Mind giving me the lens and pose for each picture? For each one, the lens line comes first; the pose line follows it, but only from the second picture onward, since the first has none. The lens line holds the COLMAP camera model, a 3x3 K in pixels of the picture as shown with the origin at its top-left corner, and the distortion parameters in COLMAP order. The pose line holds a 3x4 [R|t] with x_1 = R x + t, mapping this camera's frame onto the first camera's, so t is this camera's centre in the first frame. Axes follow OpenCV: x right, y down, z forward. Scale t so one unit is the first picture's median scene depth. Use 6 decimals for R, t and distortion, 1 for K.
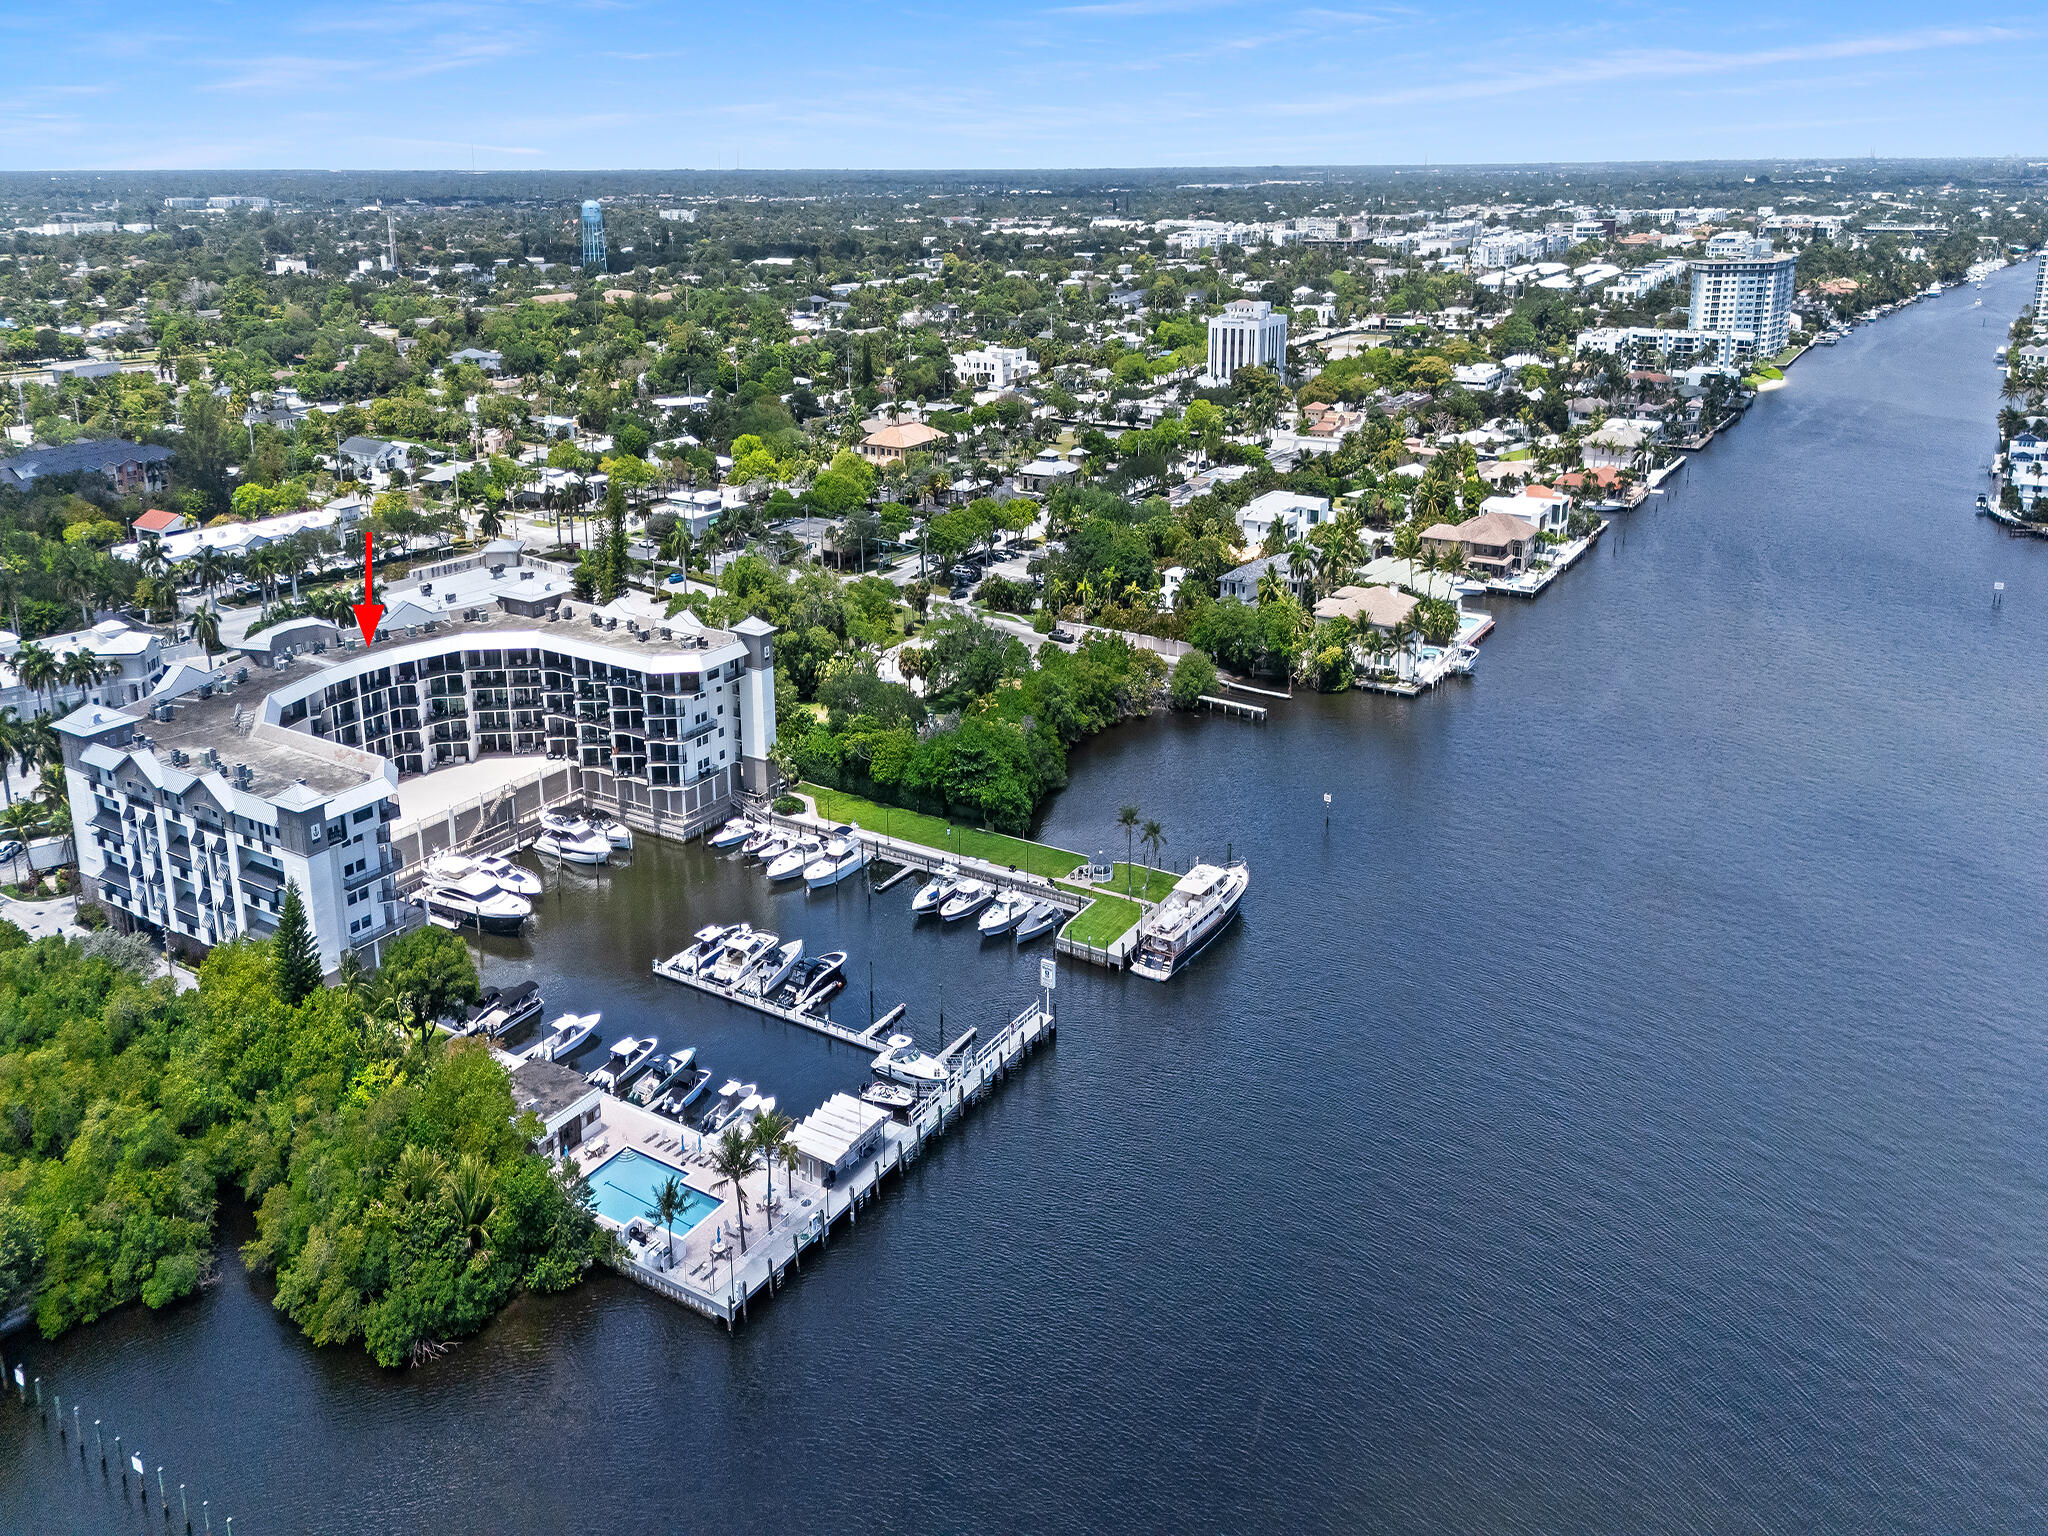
lens RADIAL K [[1397.7, 0, 1024.0], [0, 1397.7, 768.0], [0, 0, 1]] dist [0.093754, -0.088747]
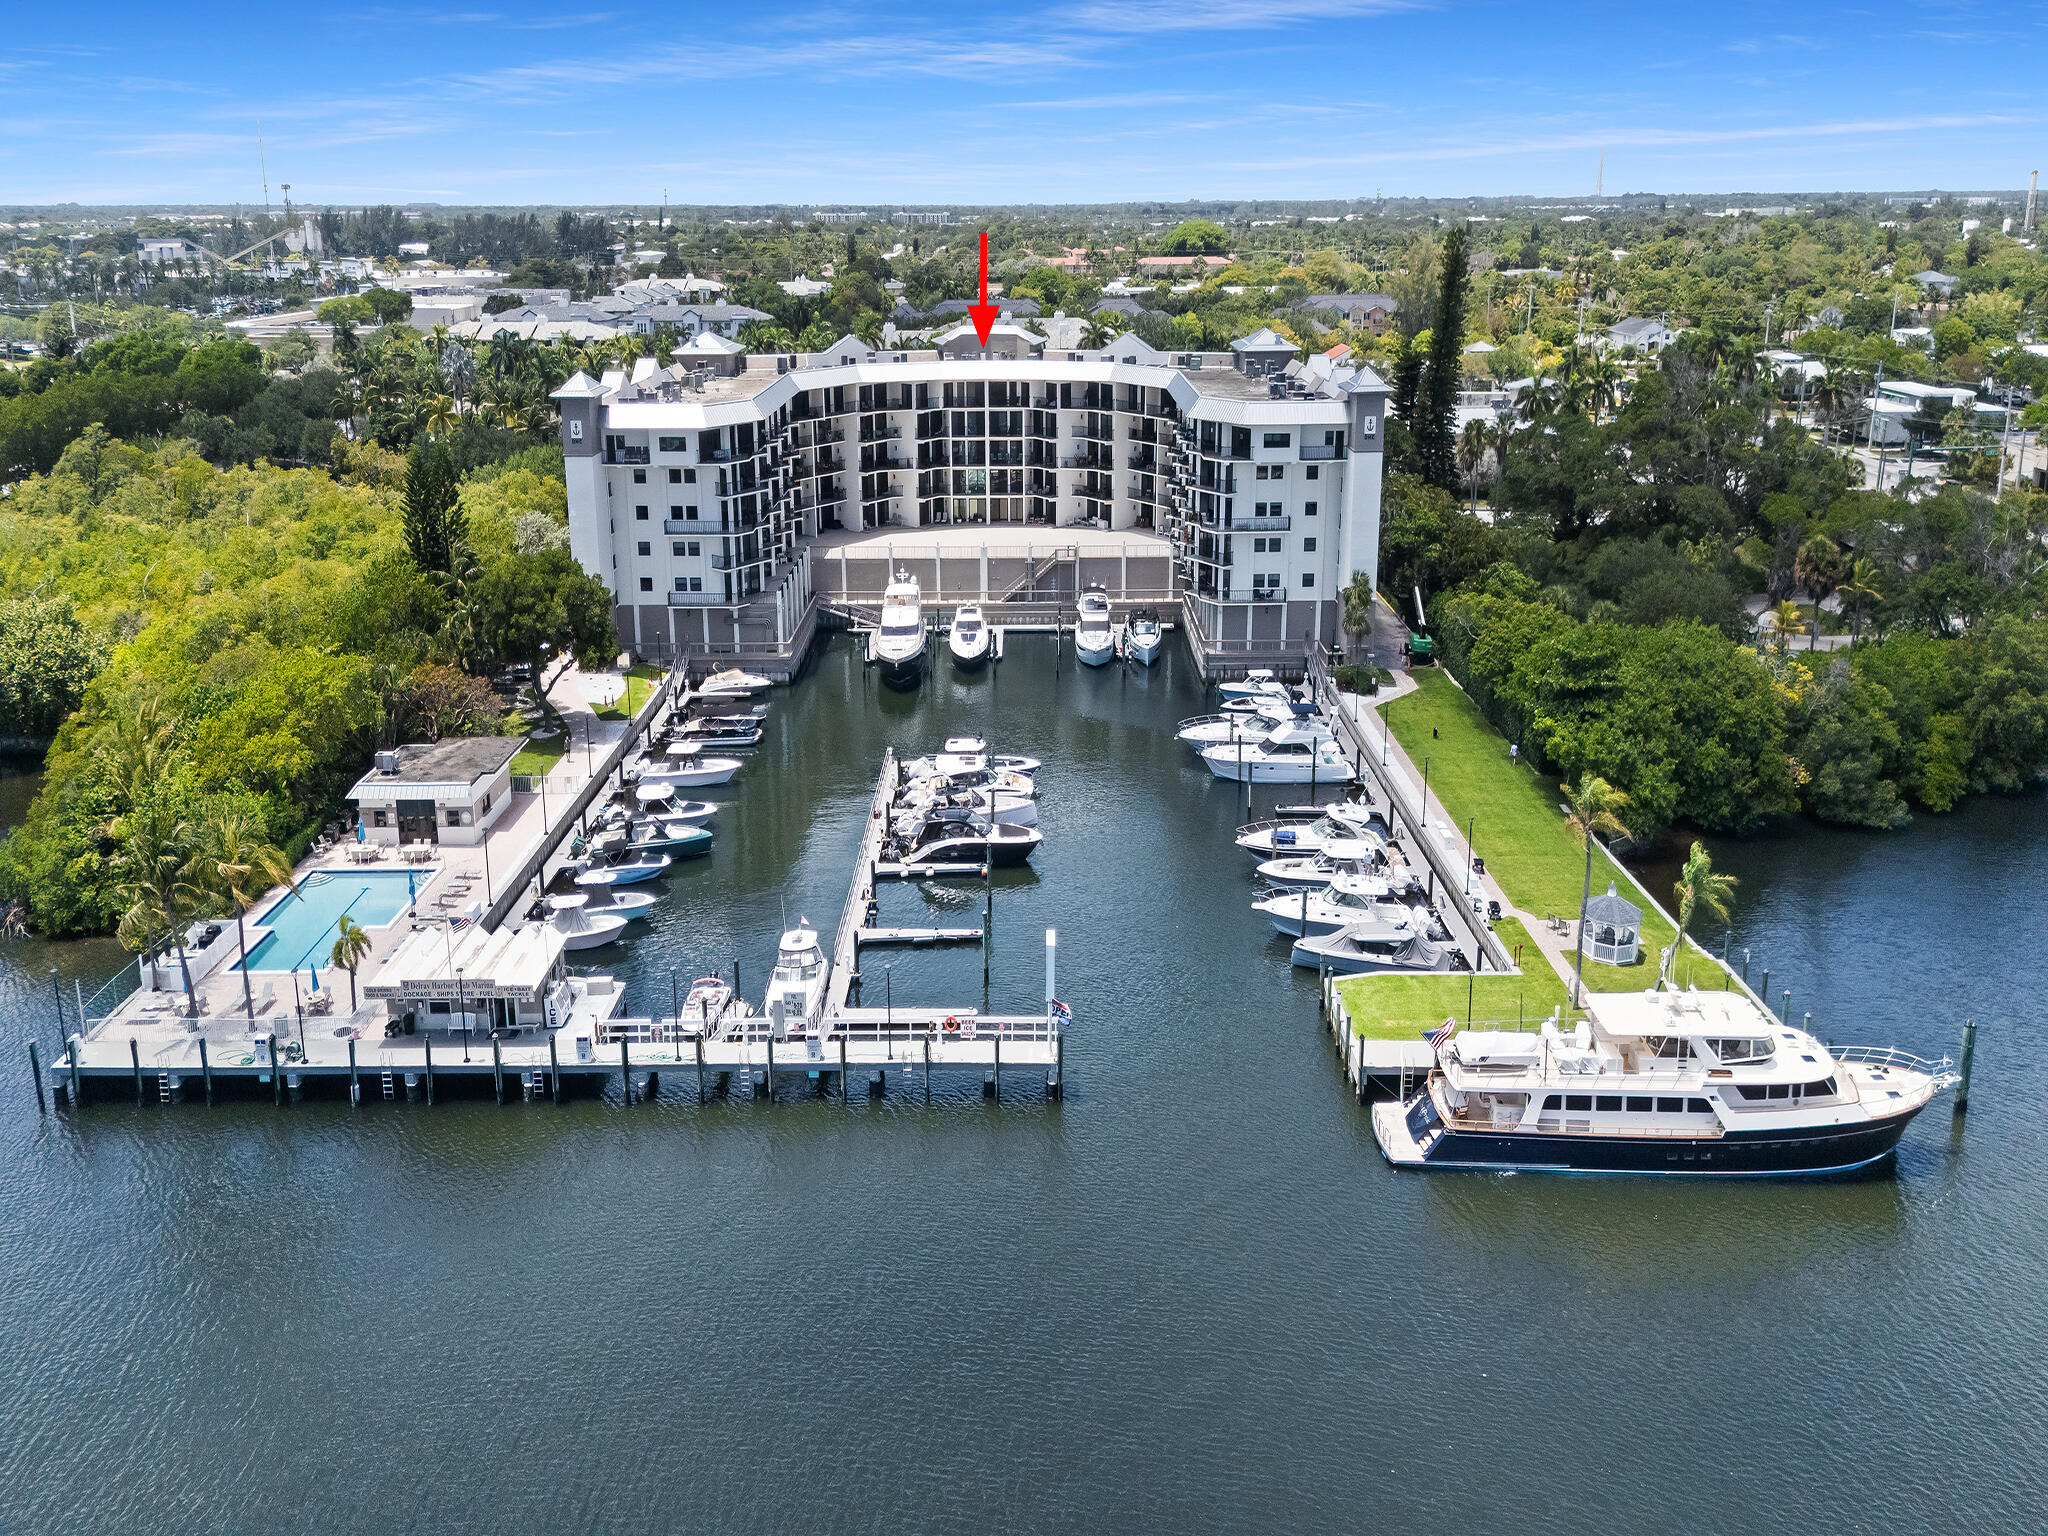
lens RADIAL K [[1397.7, 0, 1024.0], [0, 1397.7, 768.0], [0, 0, 1]] dist [0.093754, -0.088747]
pose [[0.528676, 0.321569, -0.785554, 0.285654], [-0.317621, 0.933173, 0.168239, 0.004362], [0.787158, 0.160565, 0.595483, 0.545257]]
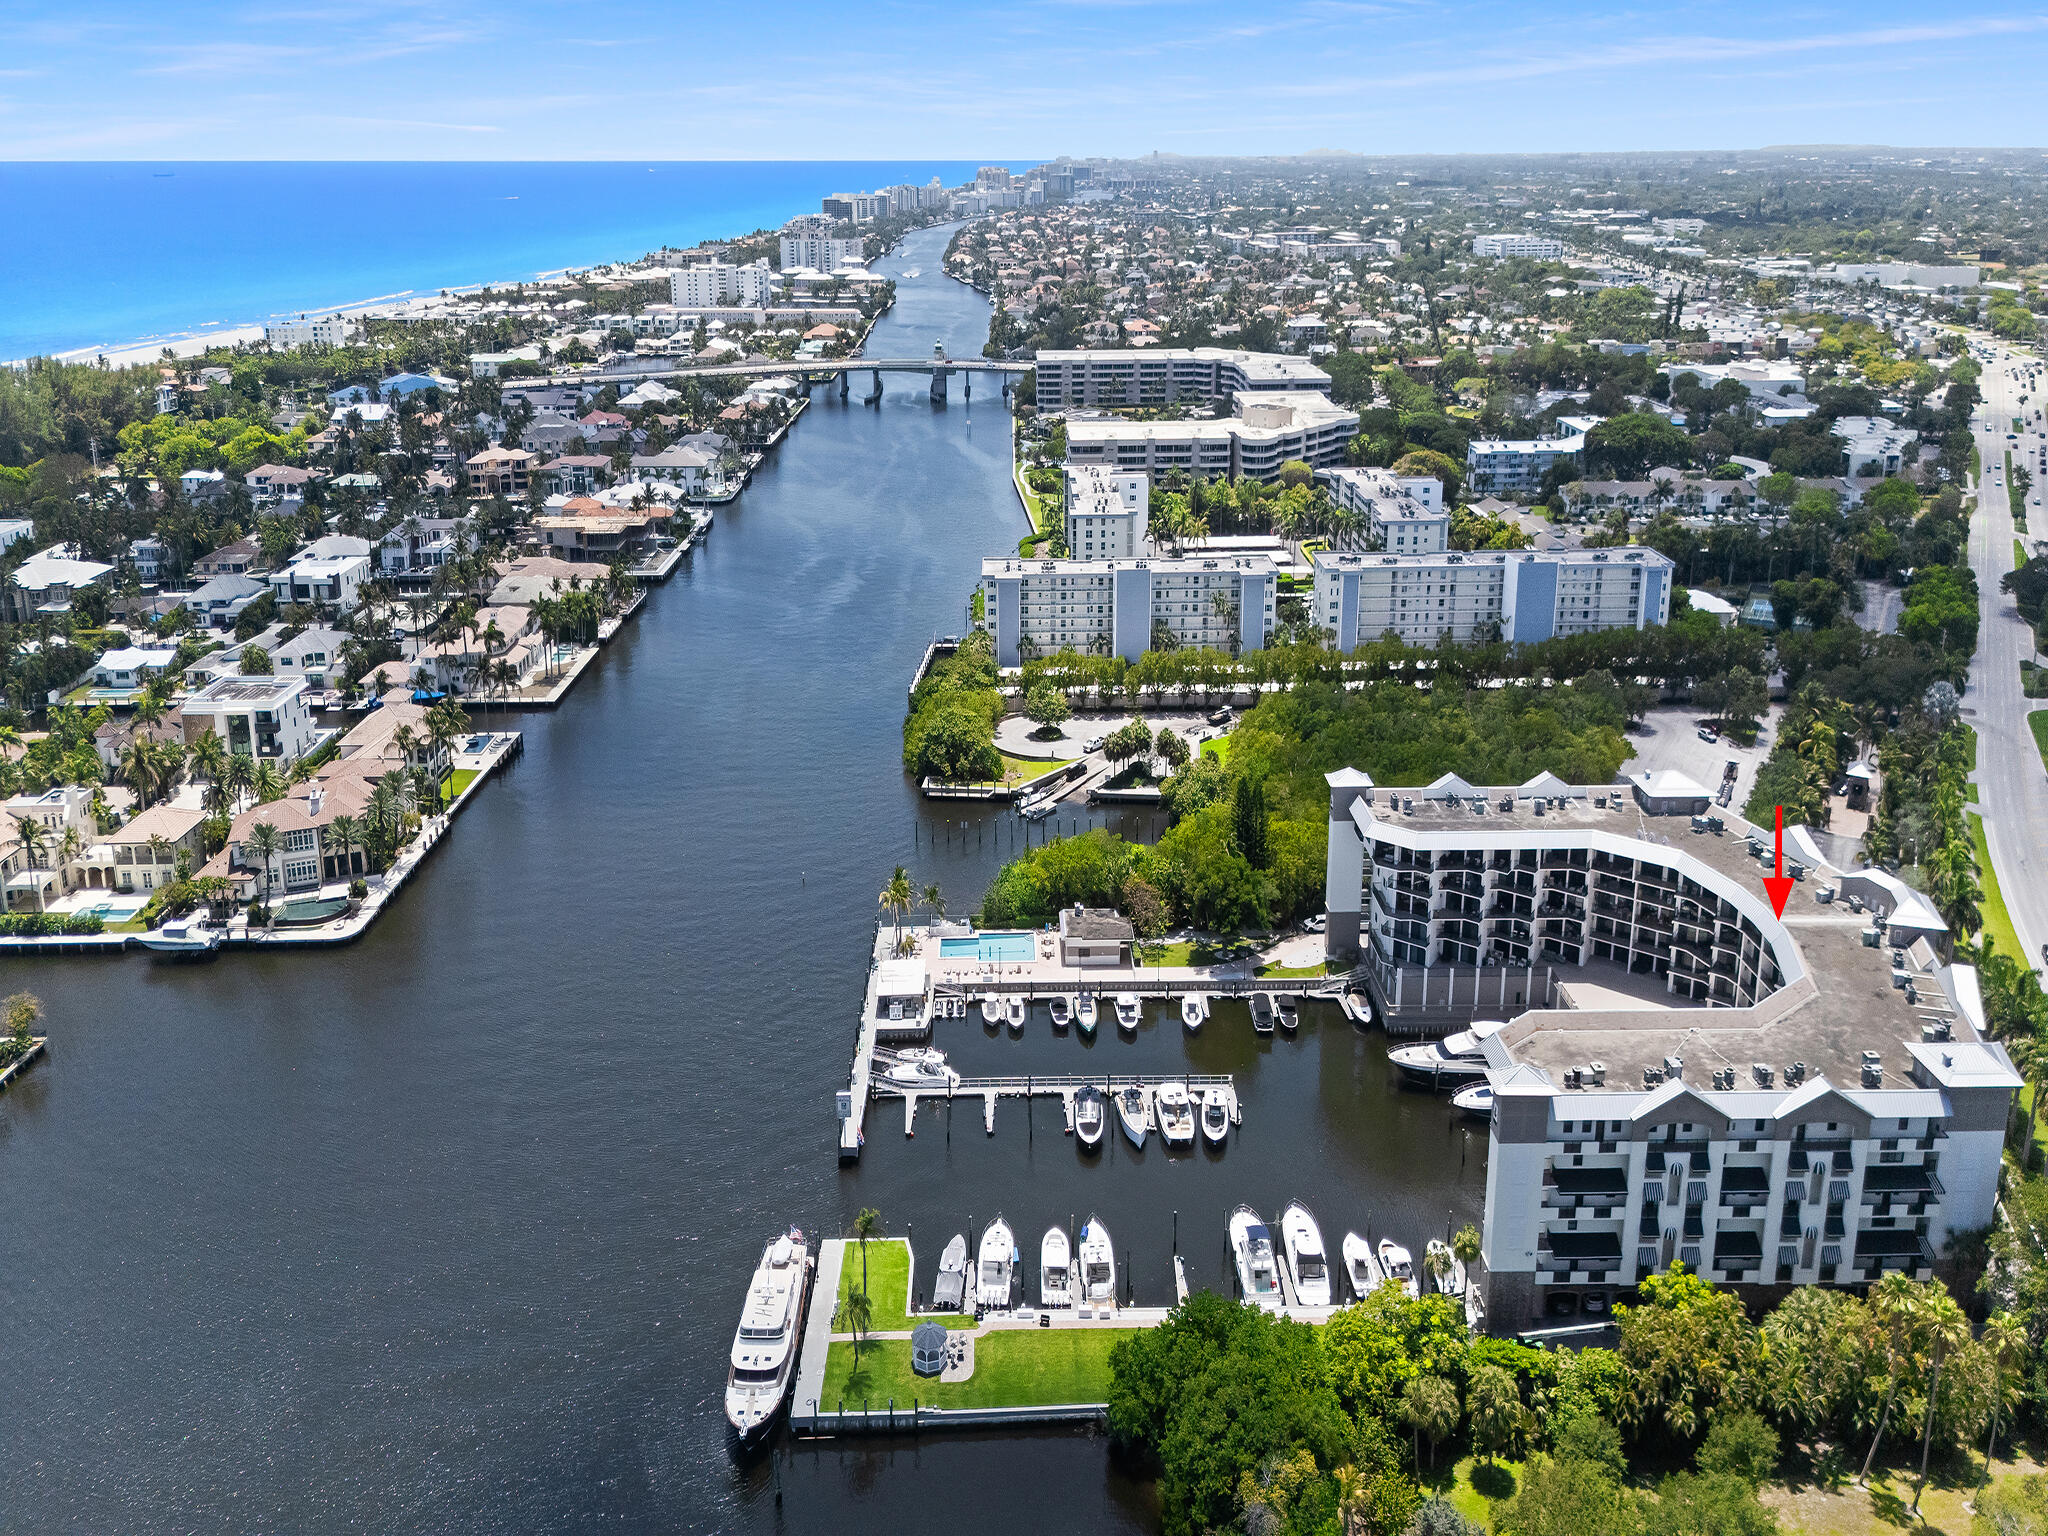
lens RADIAL K [[1409.6, 0, 1024.0], [0, 1409.6, 768.0], [0, 0, 1]] dist [0.079265, -0.062785]
pose [[-0.820162, 0.211351, -0.531663, 0.311187], [-0.220686, 0.740489, 0.634802, -0.561596], [0.527857, 0.637971, -0.560678, 1.167316]]
